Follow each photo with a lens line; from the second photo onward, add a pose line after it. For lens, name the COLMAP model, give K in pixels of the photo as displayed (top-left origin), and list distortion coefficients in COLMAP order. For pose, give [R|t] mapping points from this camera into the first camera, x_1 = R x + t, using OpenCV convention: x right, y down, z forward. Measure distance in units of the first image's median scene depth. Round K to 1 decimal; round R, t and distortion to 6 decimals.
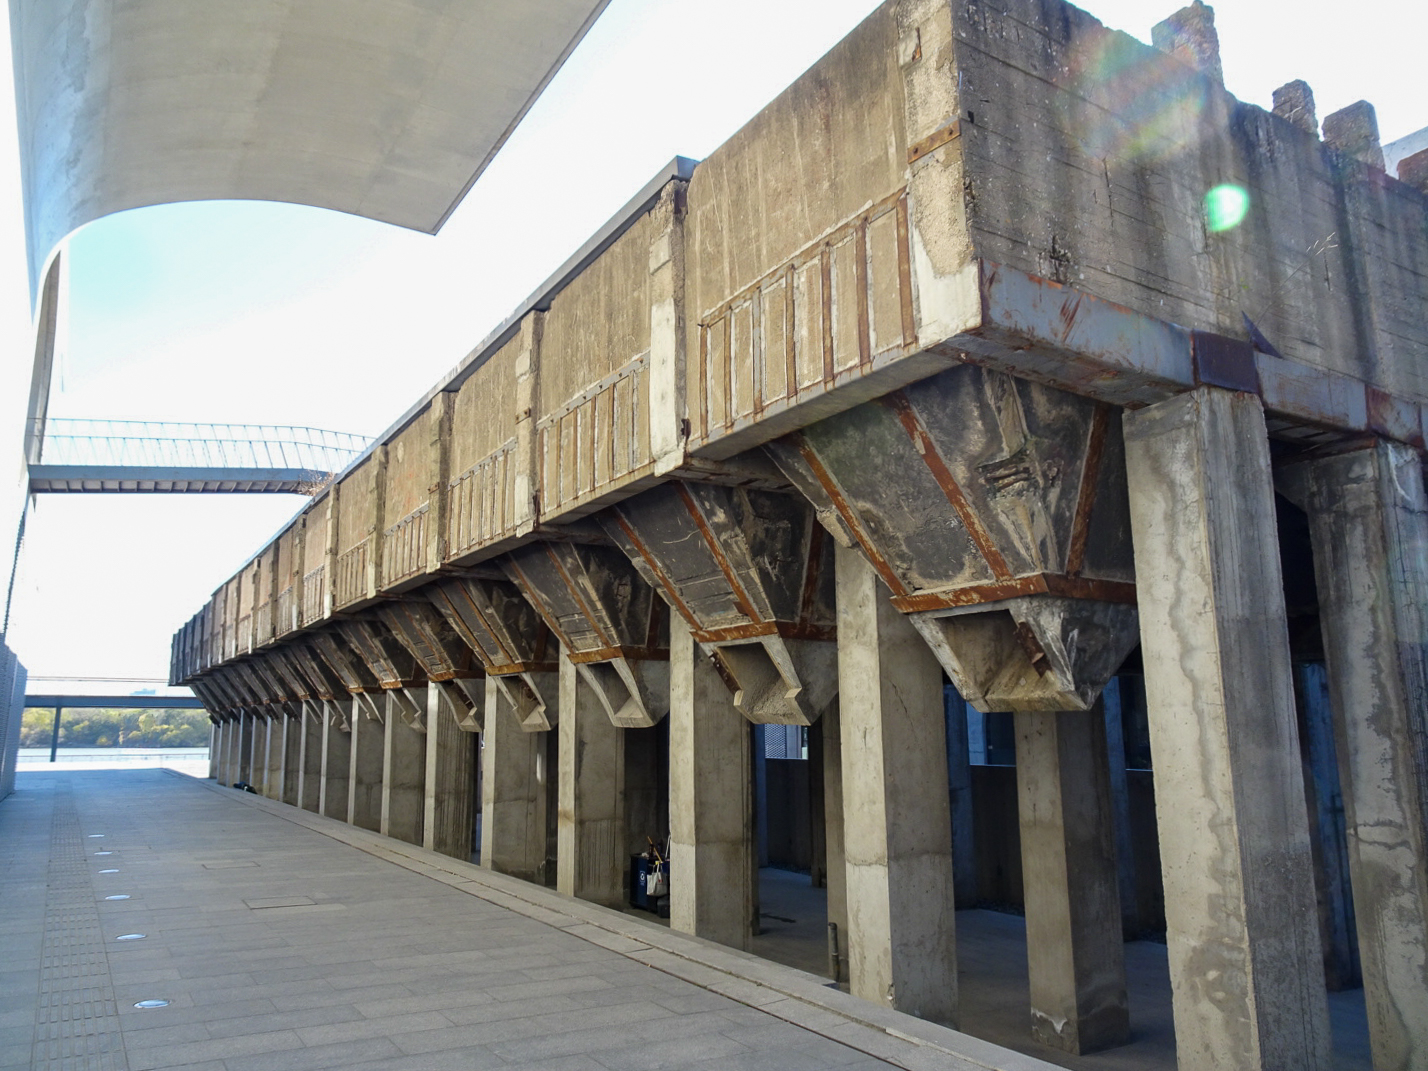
lens RADIAL K [[1033.3, 0, 715.7], [0, 1033.3, 535.1], [0, 0, 1]] dist [0.011686, -0.006717]
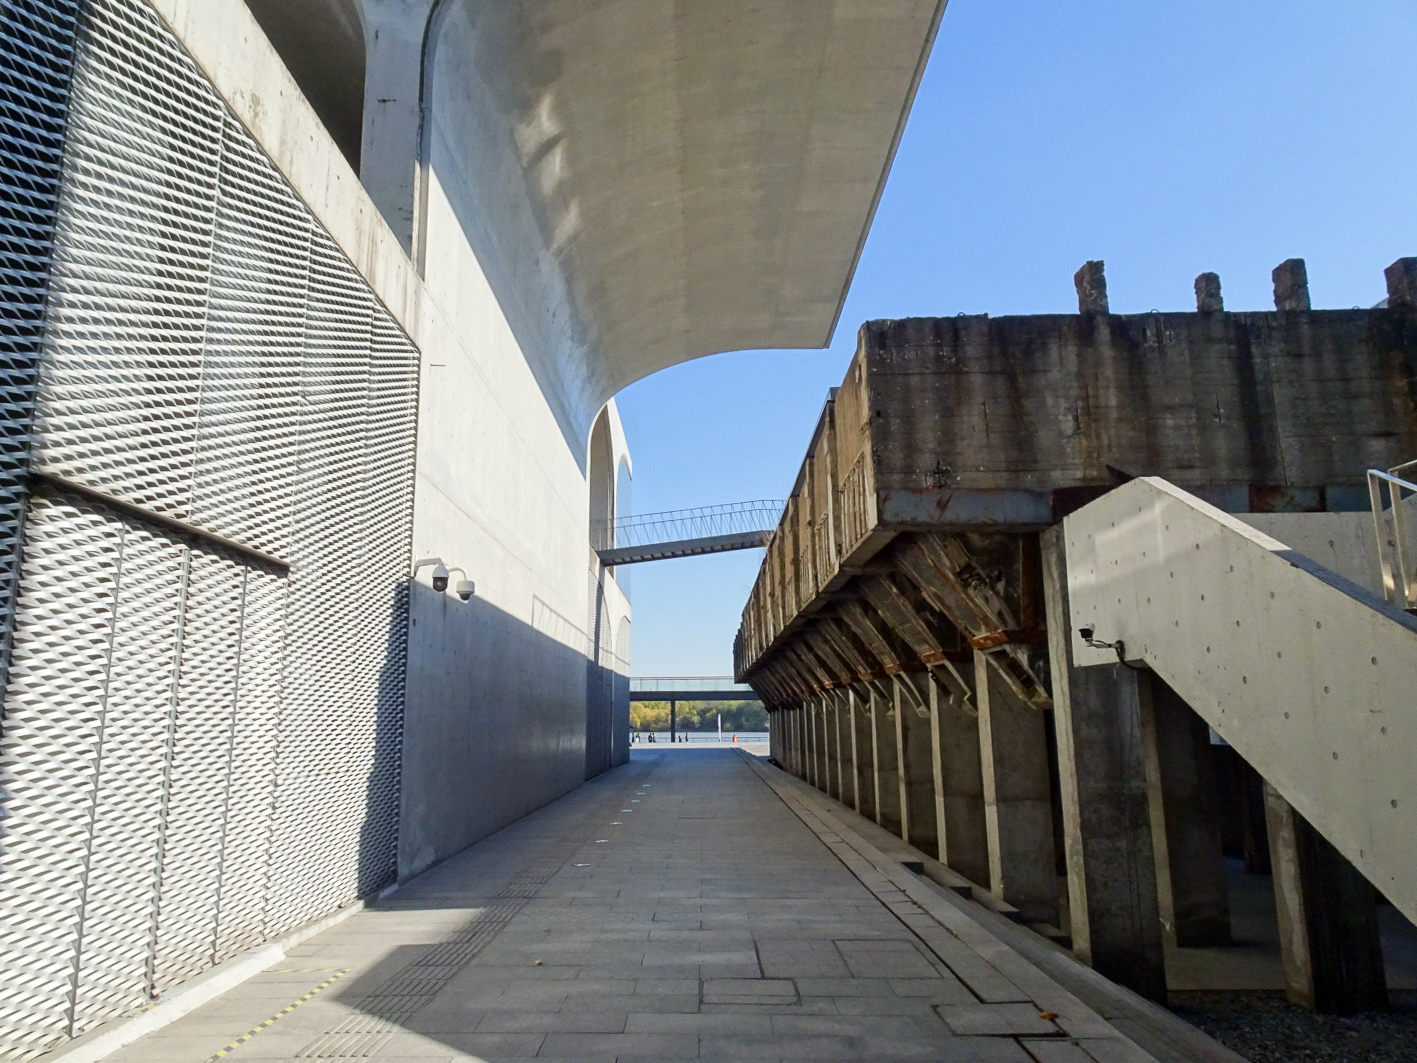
lens RADIAL K [[1025.4, 0, 704.2], [0, 1025.4, 530.0], [0, 0, 1]] dist [0.011686, -0.006717]
pose [[0.852940, -0.099328, -0.512471, 0.675229], [0.103155, 0.994442, -0.021057, -0.124676], [0.511714, -0.034904, 0.858446, -0.616476]]
